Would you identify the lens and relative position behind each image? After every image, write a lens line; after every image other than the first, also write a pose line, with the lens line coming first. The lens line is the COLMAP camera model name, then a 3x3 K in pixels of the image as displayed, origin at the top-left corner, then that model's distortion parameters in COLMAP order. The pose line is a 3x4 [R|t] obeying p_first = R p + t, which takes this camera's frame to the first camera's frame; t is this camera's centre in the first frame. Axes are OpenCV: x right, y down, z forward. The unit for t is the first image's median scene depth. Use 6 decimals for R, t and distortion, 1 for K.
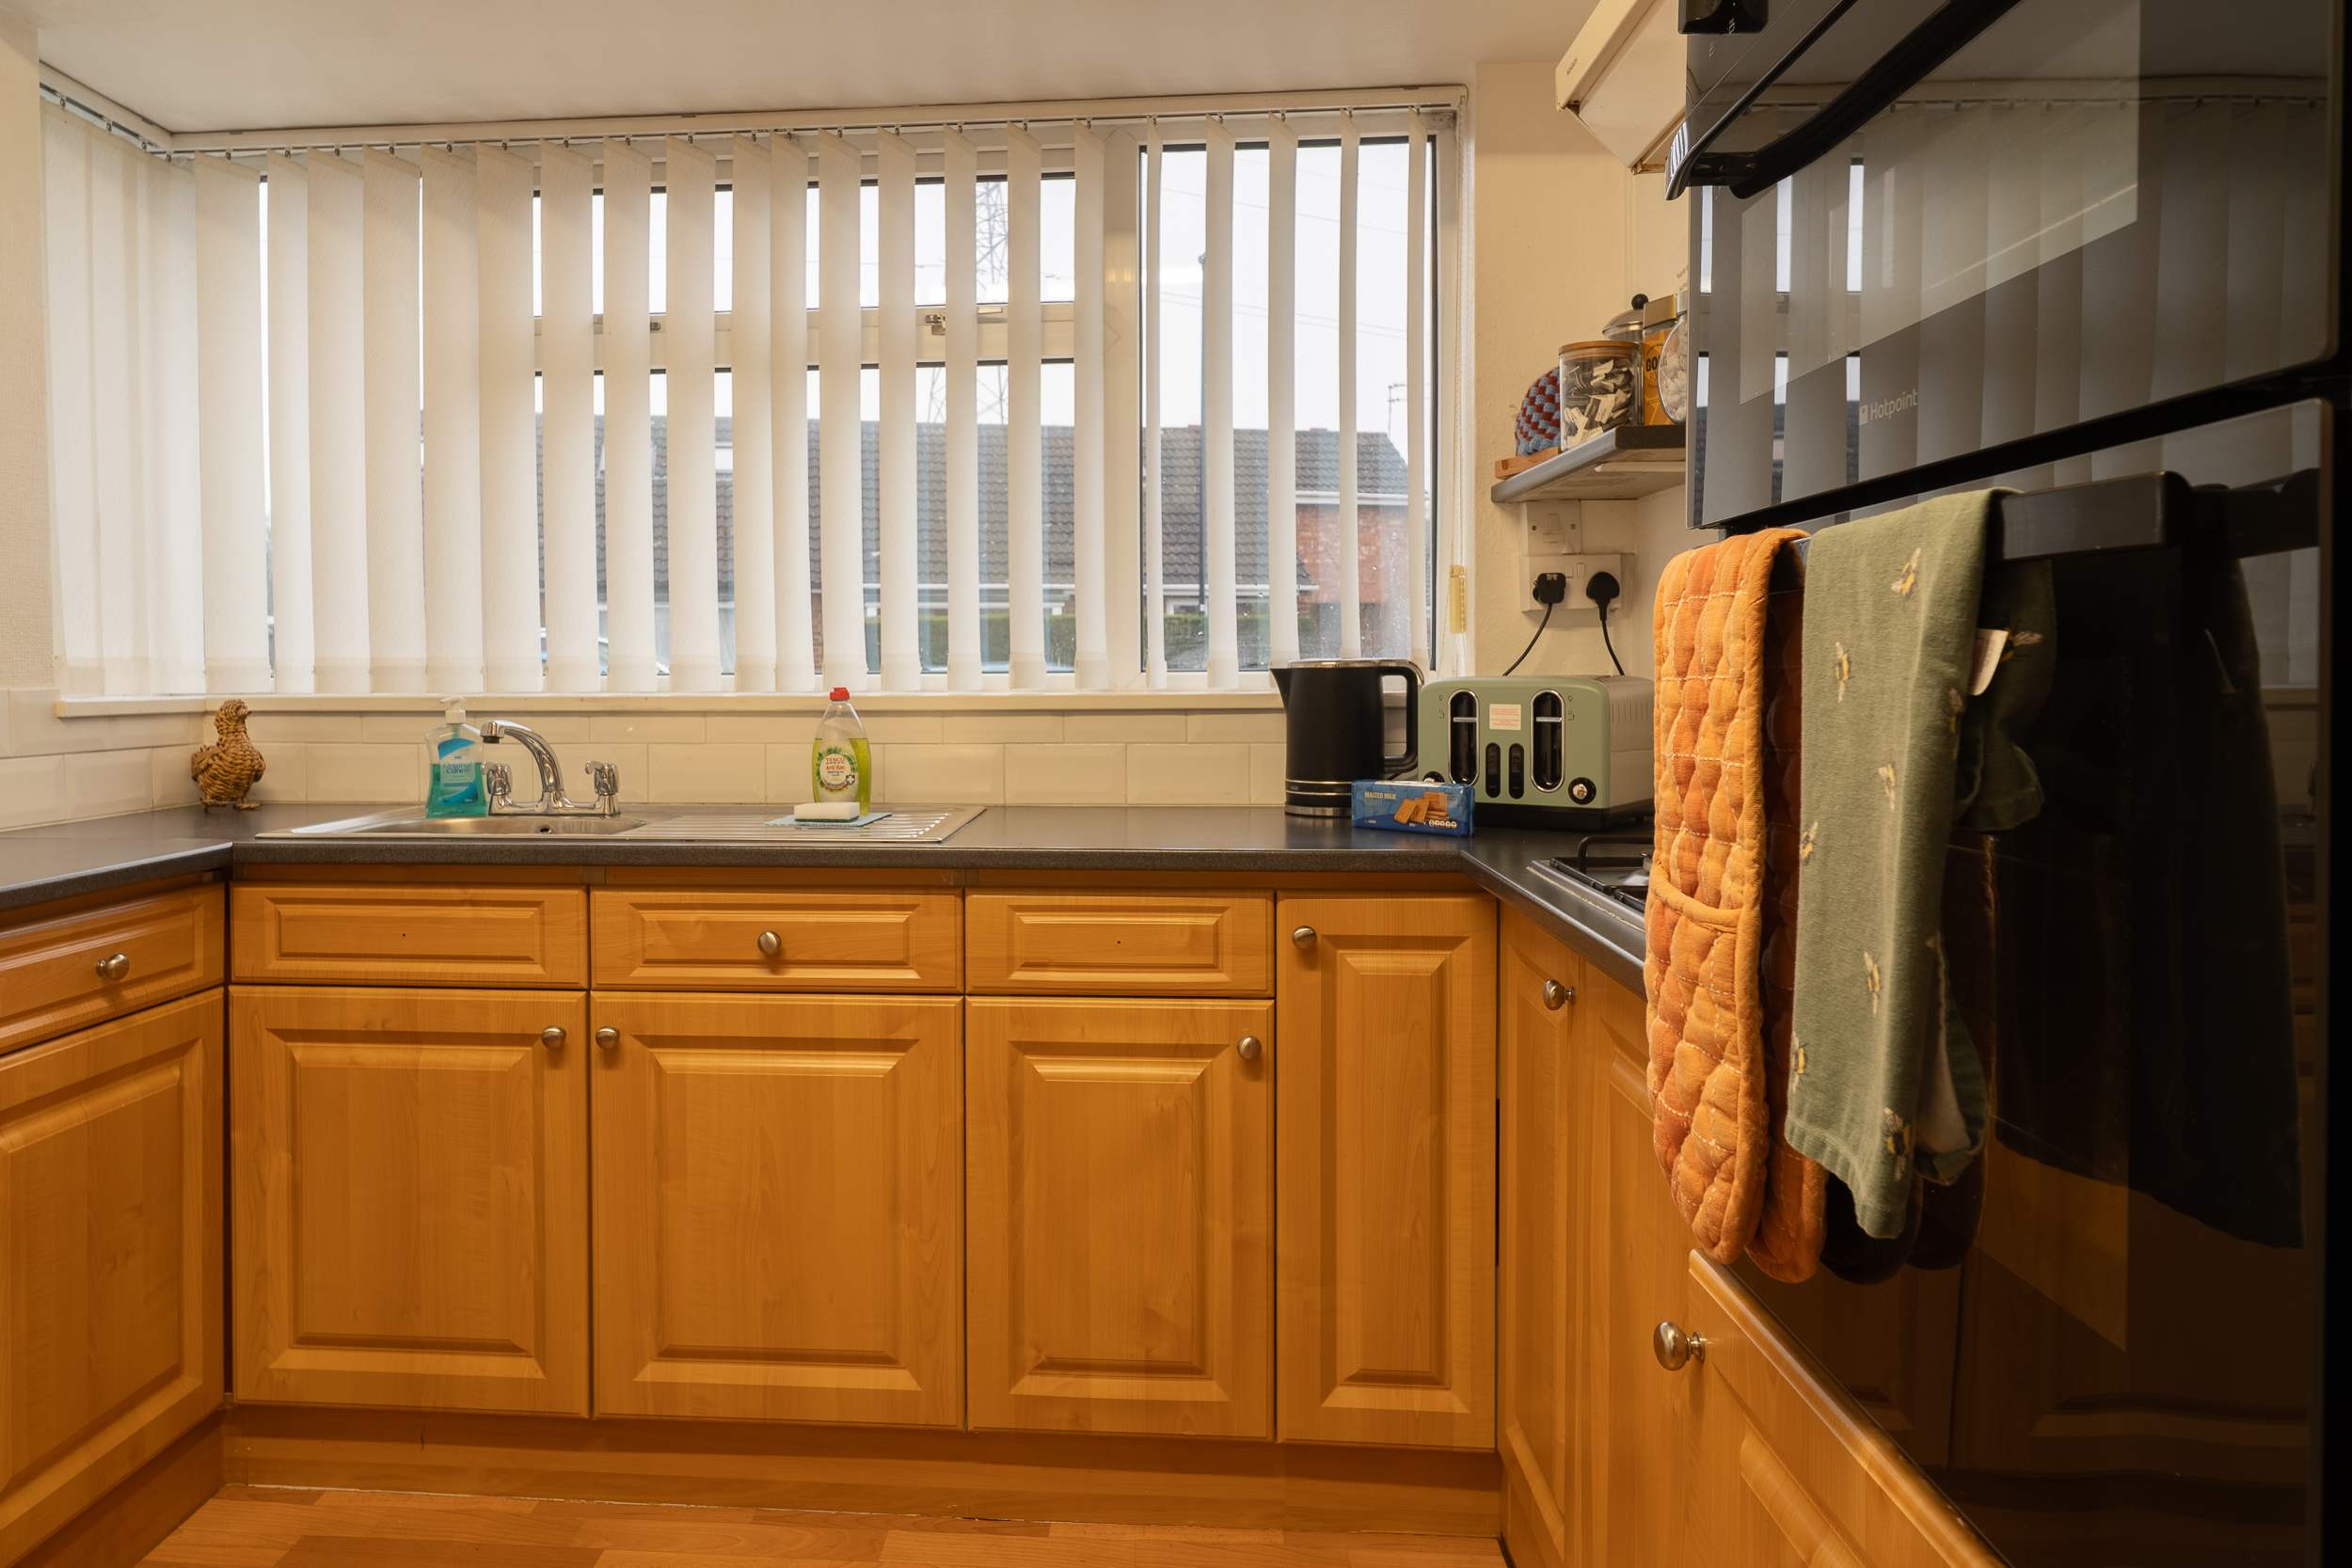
lens RADIAL K [[1515.7, 0, 1175.5], [0, 1515.7, 701.1], [0, 0, 1]] dist [-0.003229, -0.000362]
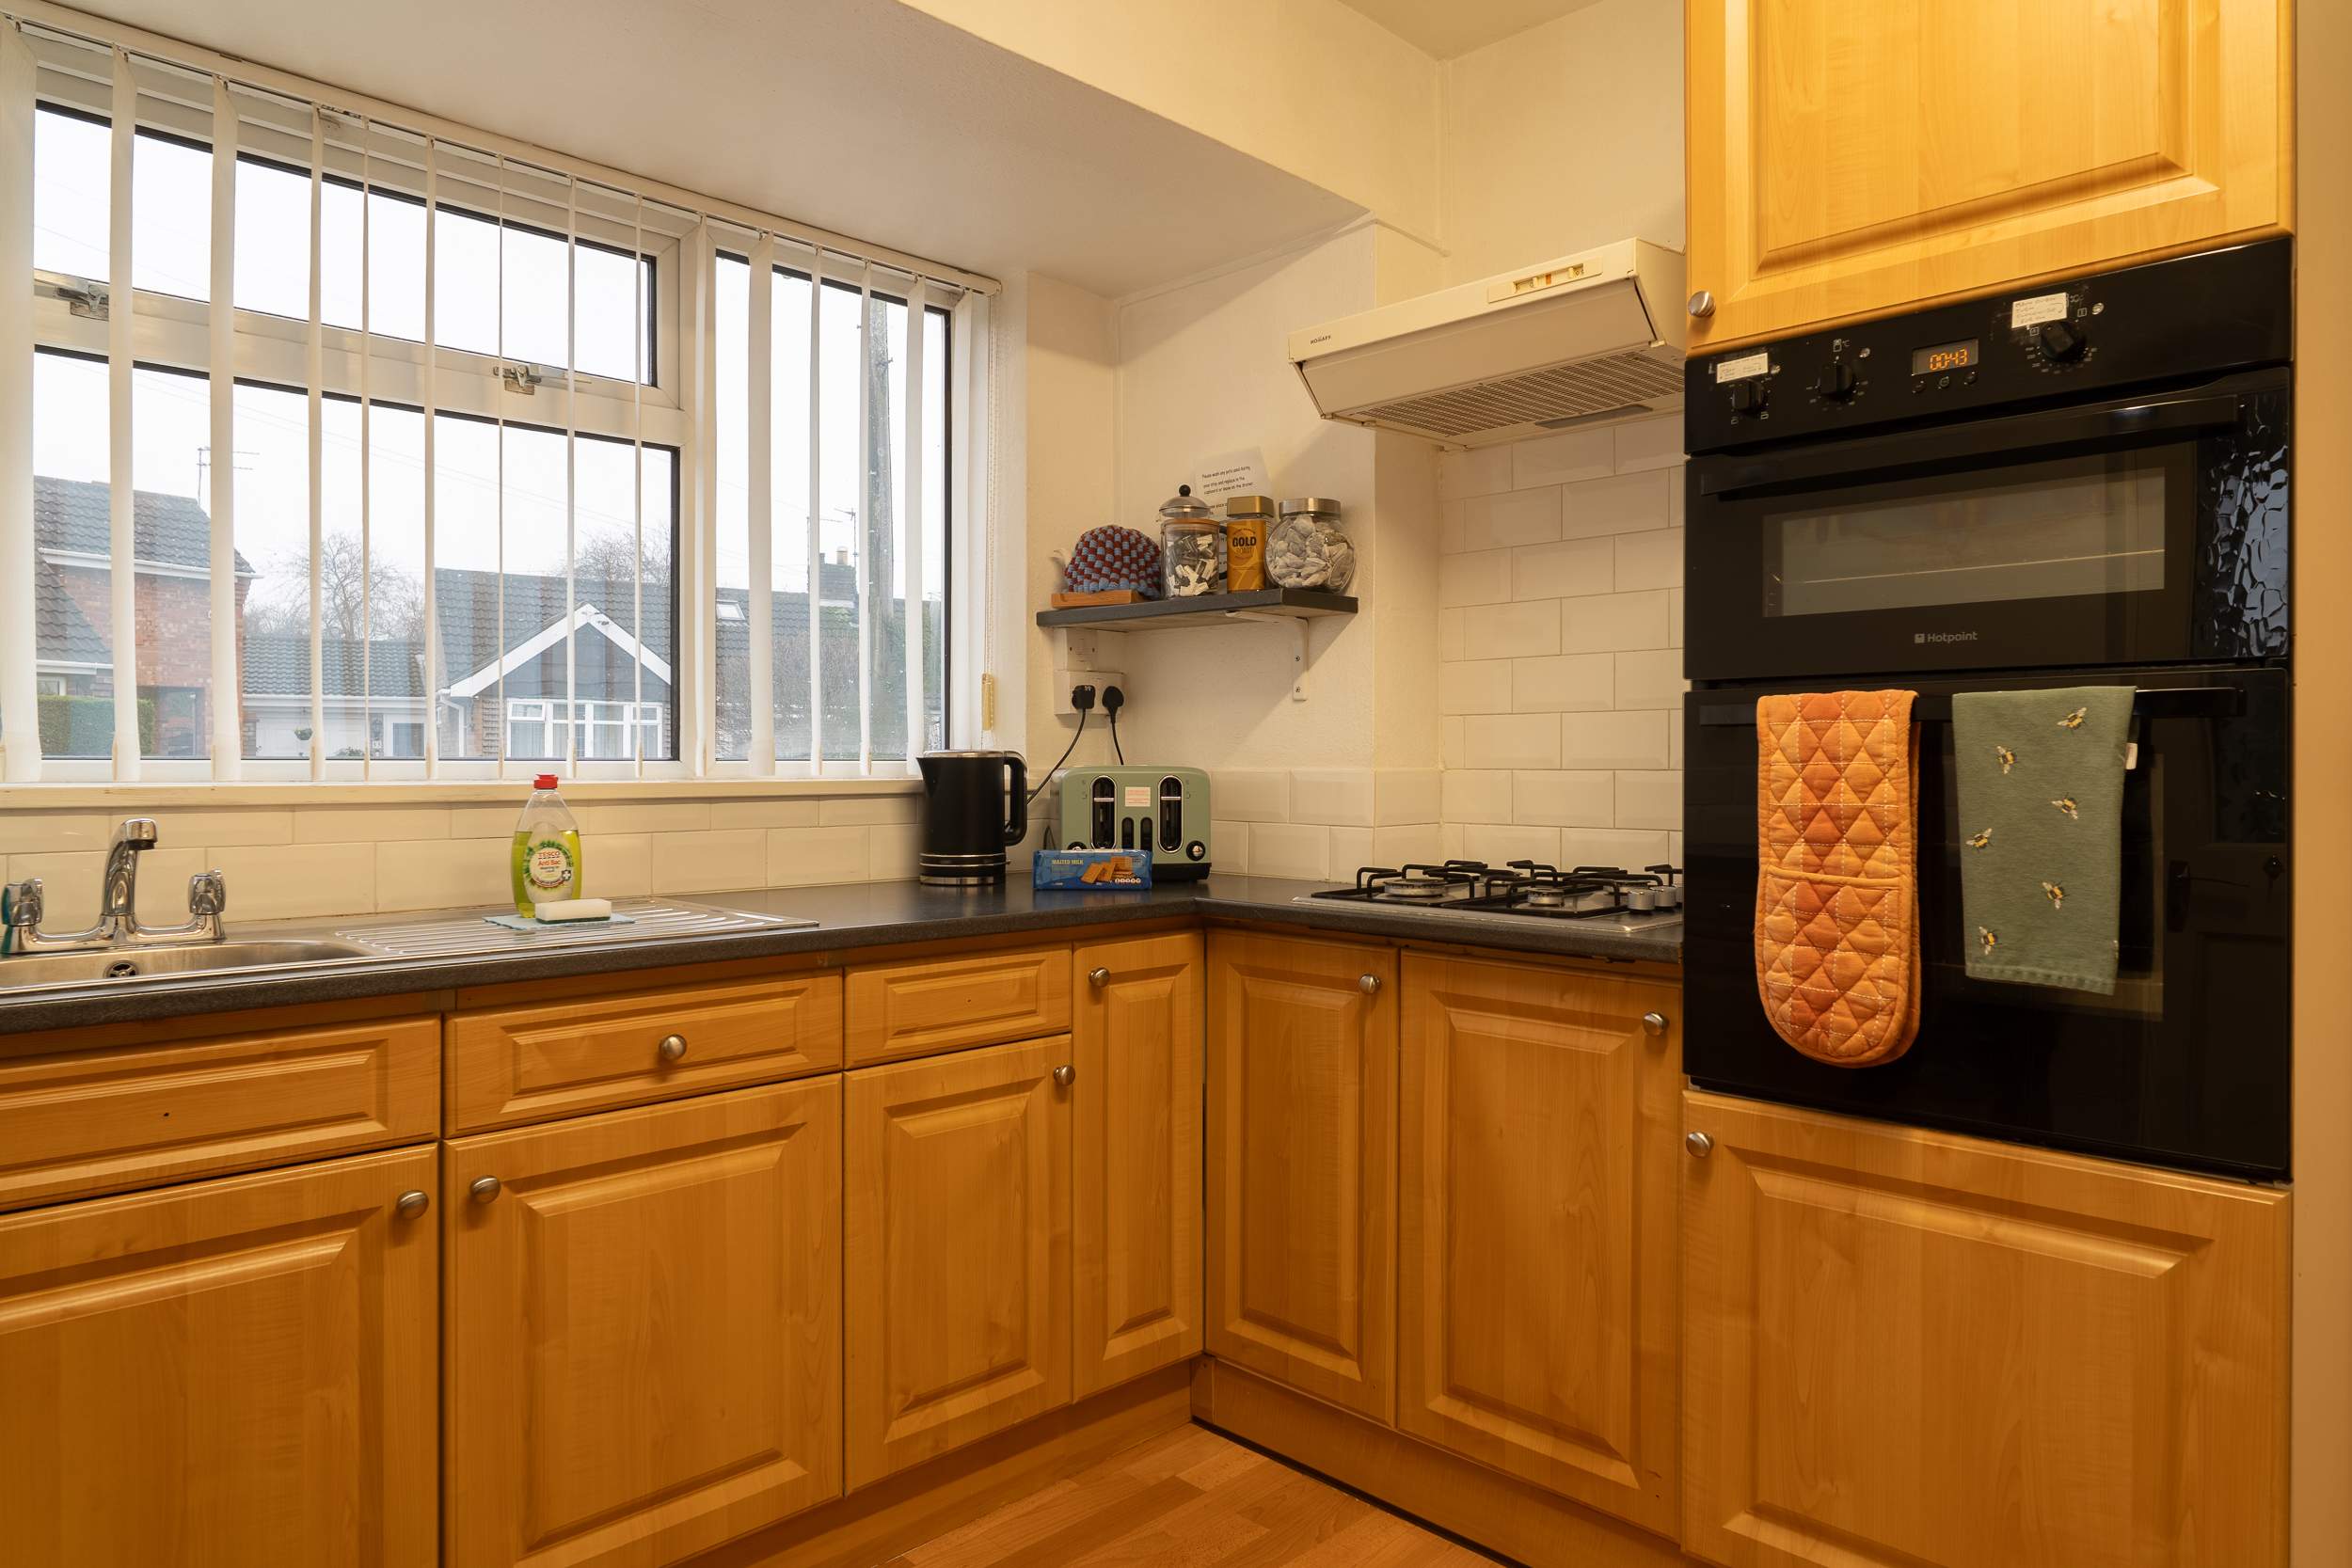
lens RADIAL K [[1429.8, 0, 1154.8], [0, 1429.8, 775.2], [0, 0, 1]] dist [-0.002612, 0.000032]
pose [[0.657667, 0.000516, 0.753309, -0.718502], [0.010827, 0.999890, -0.010136, 0.004573], [-0.753231, 0.014822, 0.657589, 0.194203]]
